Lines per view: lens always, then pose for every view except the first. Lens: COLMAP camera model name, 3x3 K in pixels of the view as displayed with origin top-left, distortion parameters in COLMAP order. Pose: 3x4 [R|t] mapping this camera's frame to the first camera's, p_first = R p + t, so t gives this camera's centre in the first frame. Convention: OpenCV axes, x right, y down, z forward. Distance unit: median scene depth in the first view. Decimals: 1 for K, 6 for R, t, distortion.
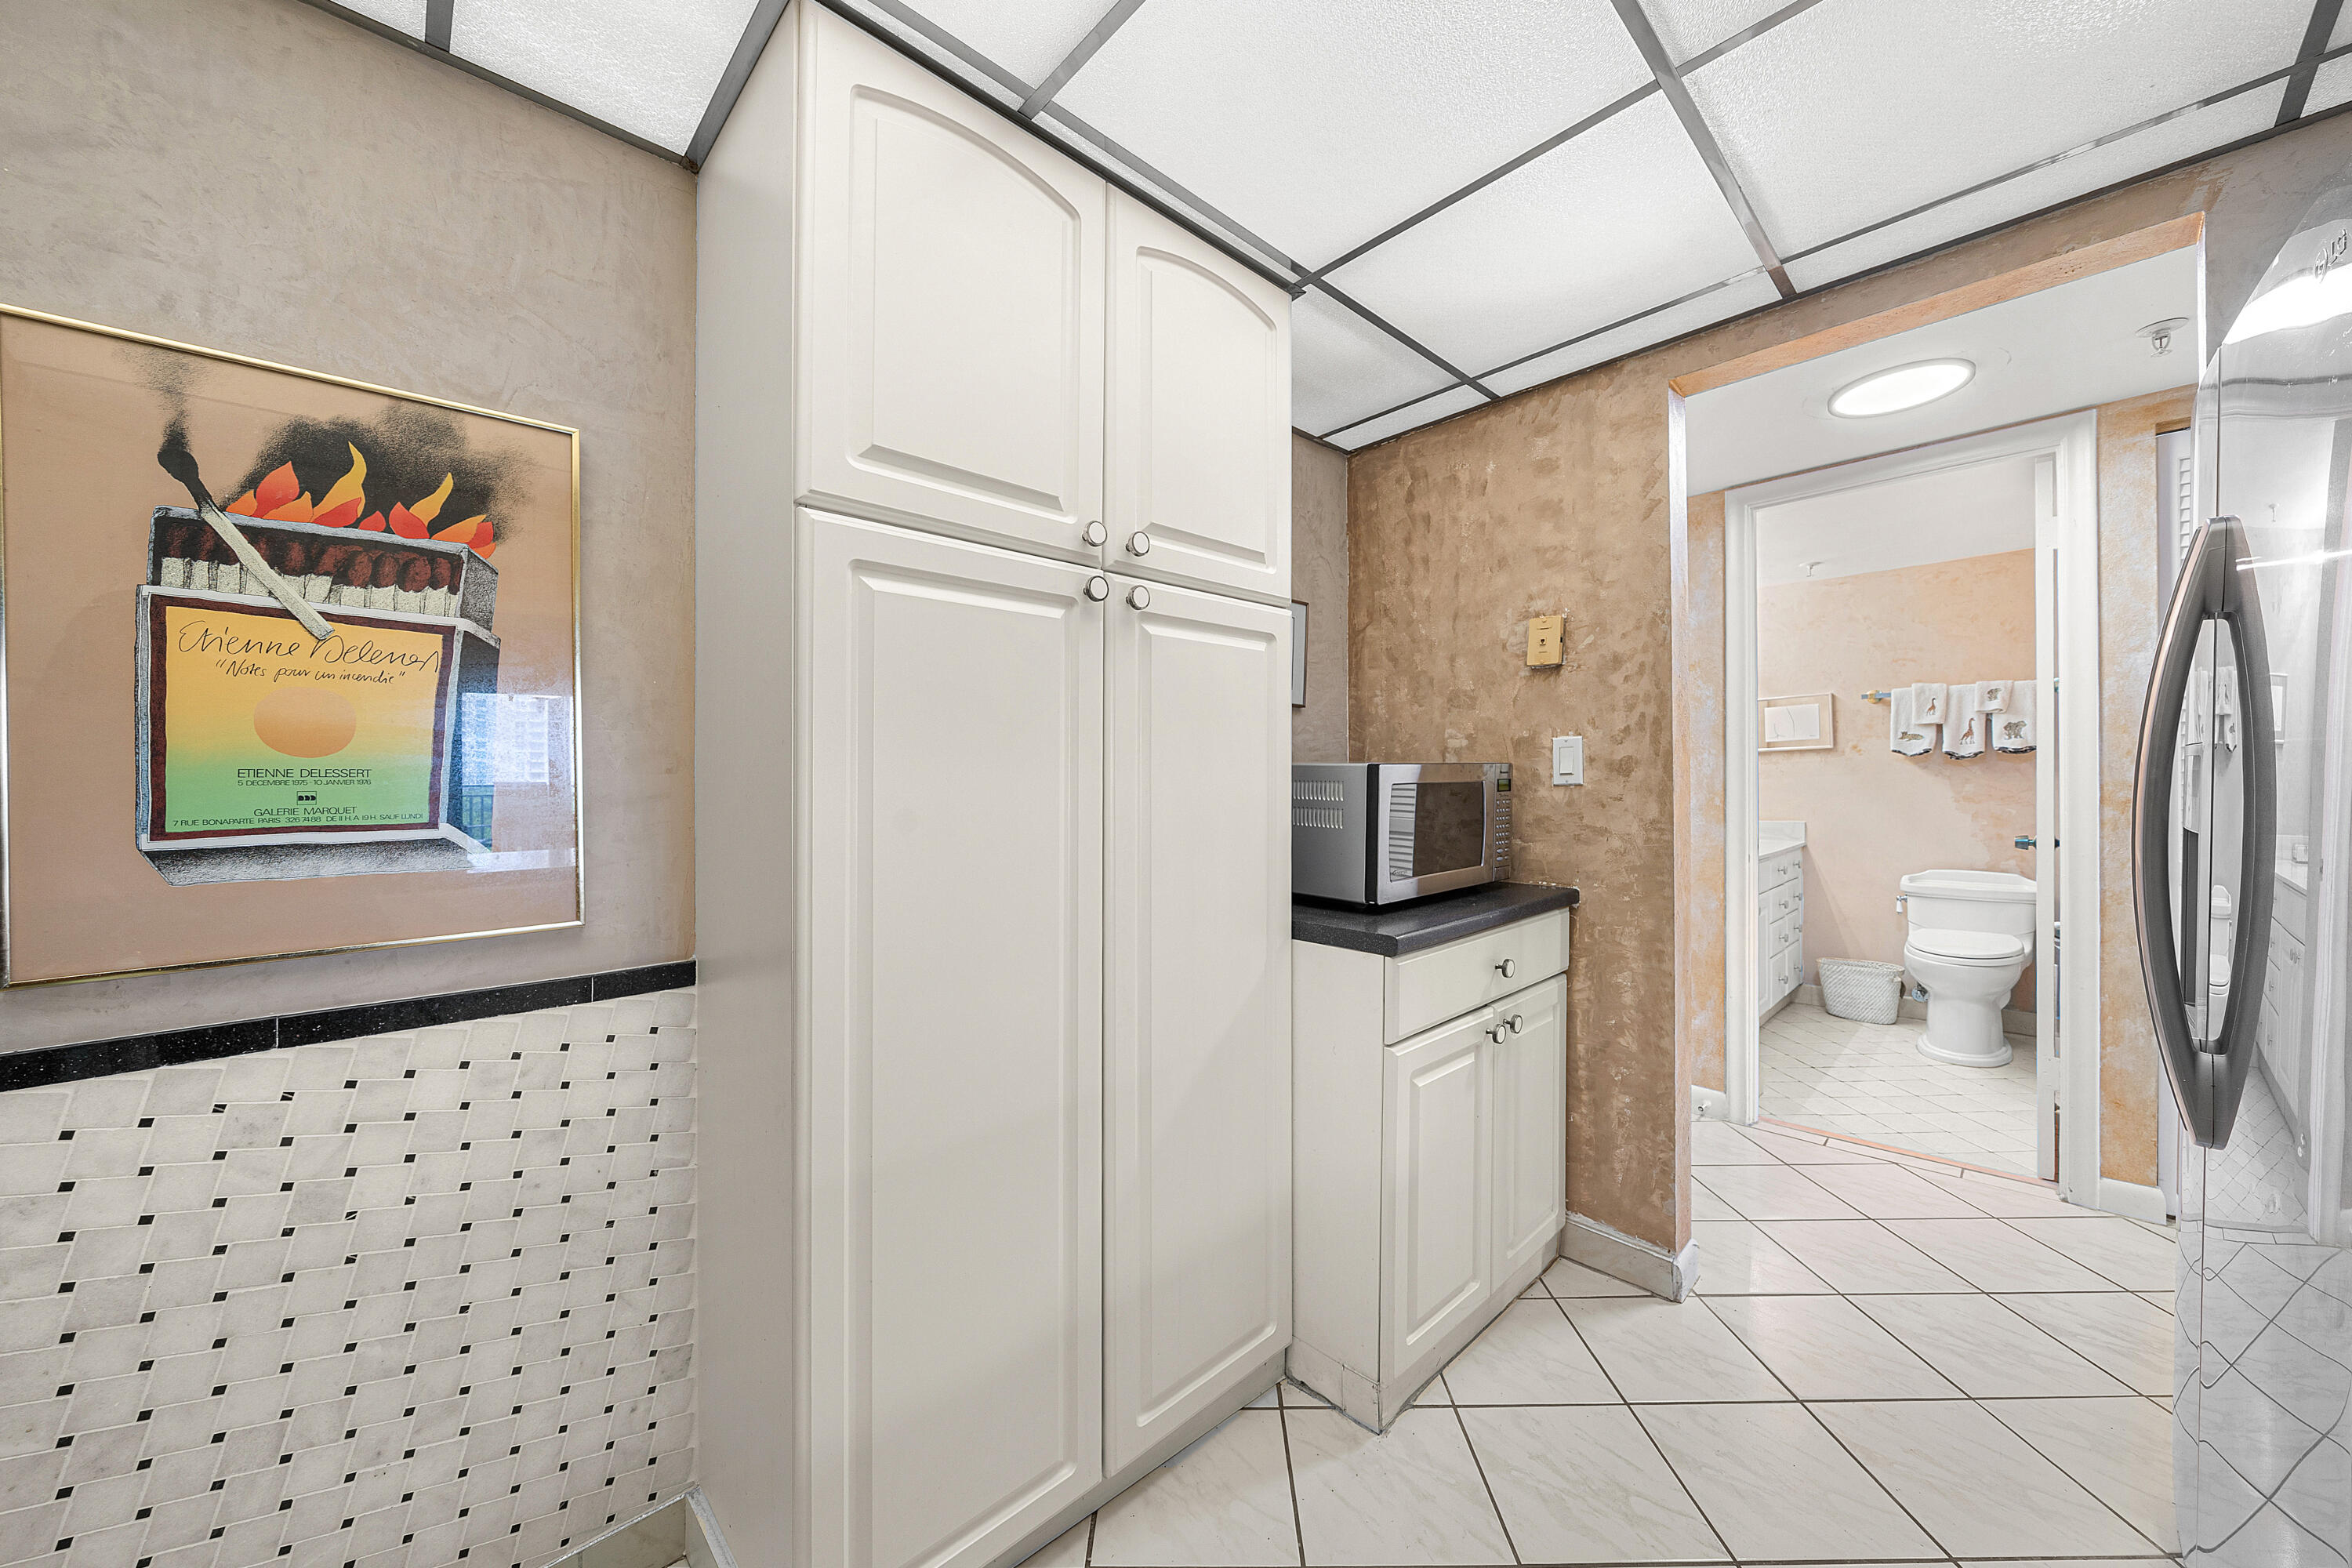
lens RADIAL K [[843.7, 0, 1176.0], [0, 843.7, 784.0], [0, 0, 1]] dist [-0.008502, -0.000035]
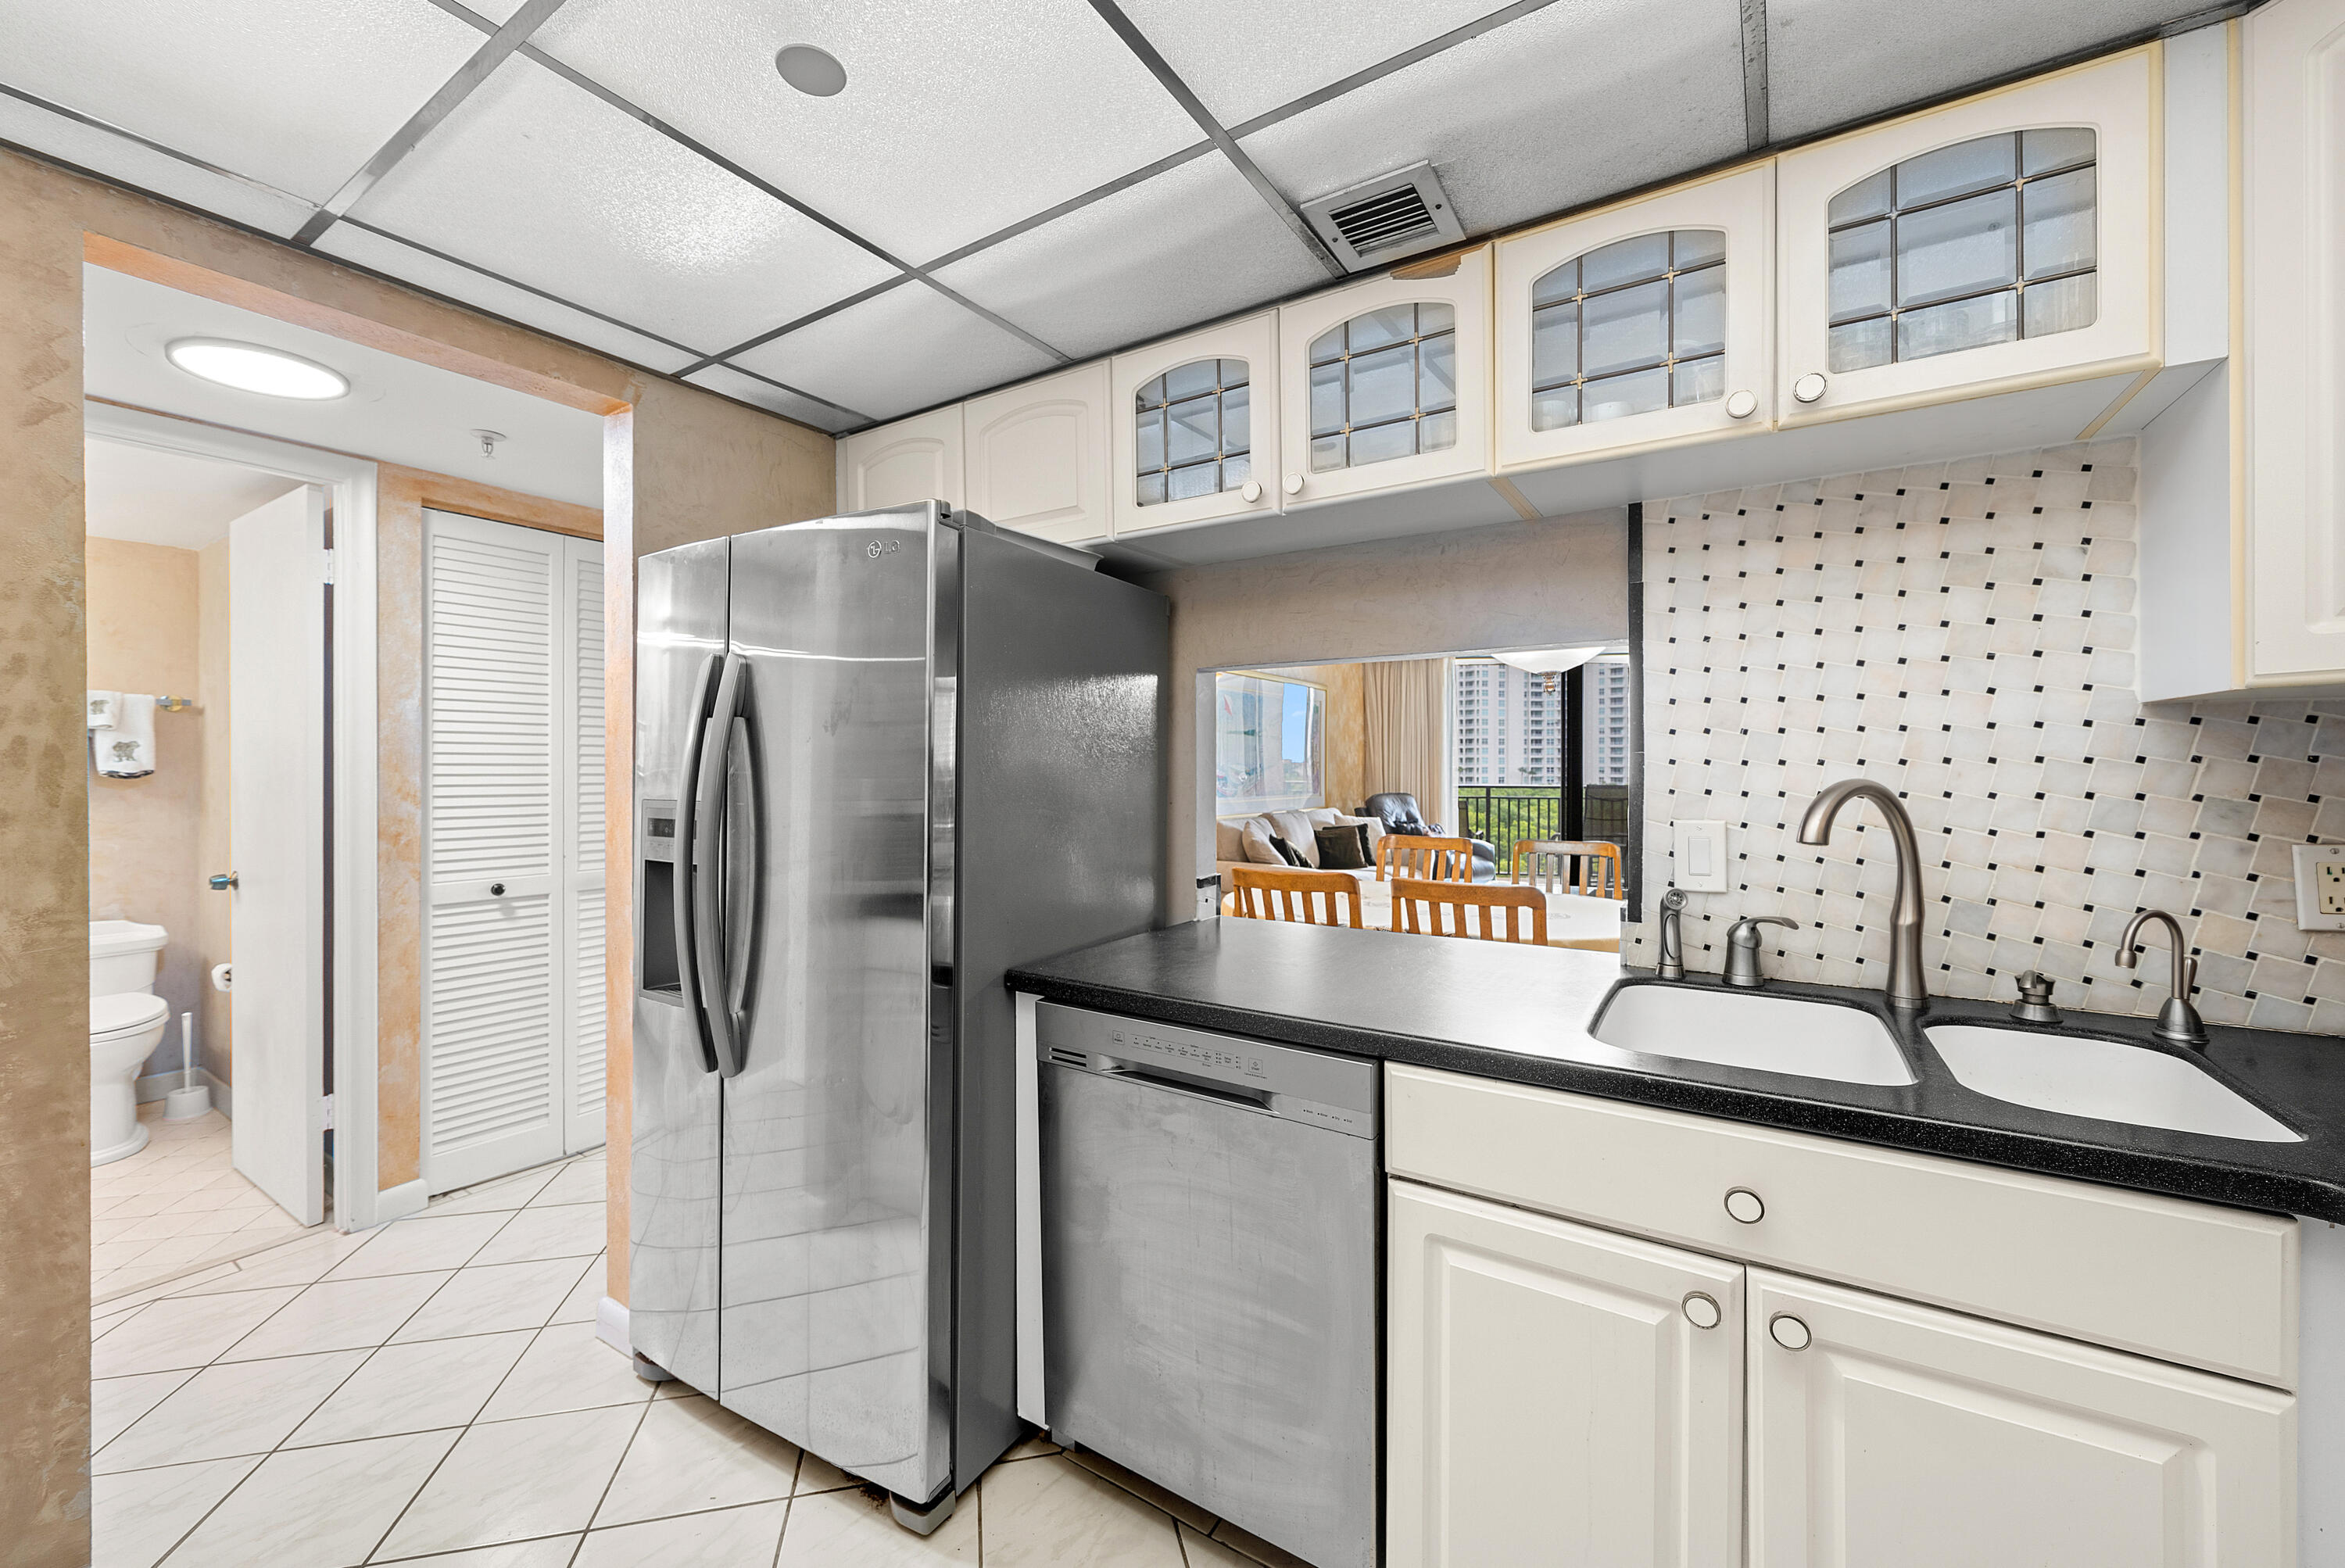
lens RADIAL K [[910.8, 0, 1184.1], [0, 910.8, 782.0], [0, 0, 1]] dist [-0.003350, -0.000562]
pose [[-0.241590, 0.002496, 0.970375, -0.149908], [0.008523, 0.999964, -0.000450, -0.022889], [-0.970341, 0.008161, -0.241603, 0.173679]]
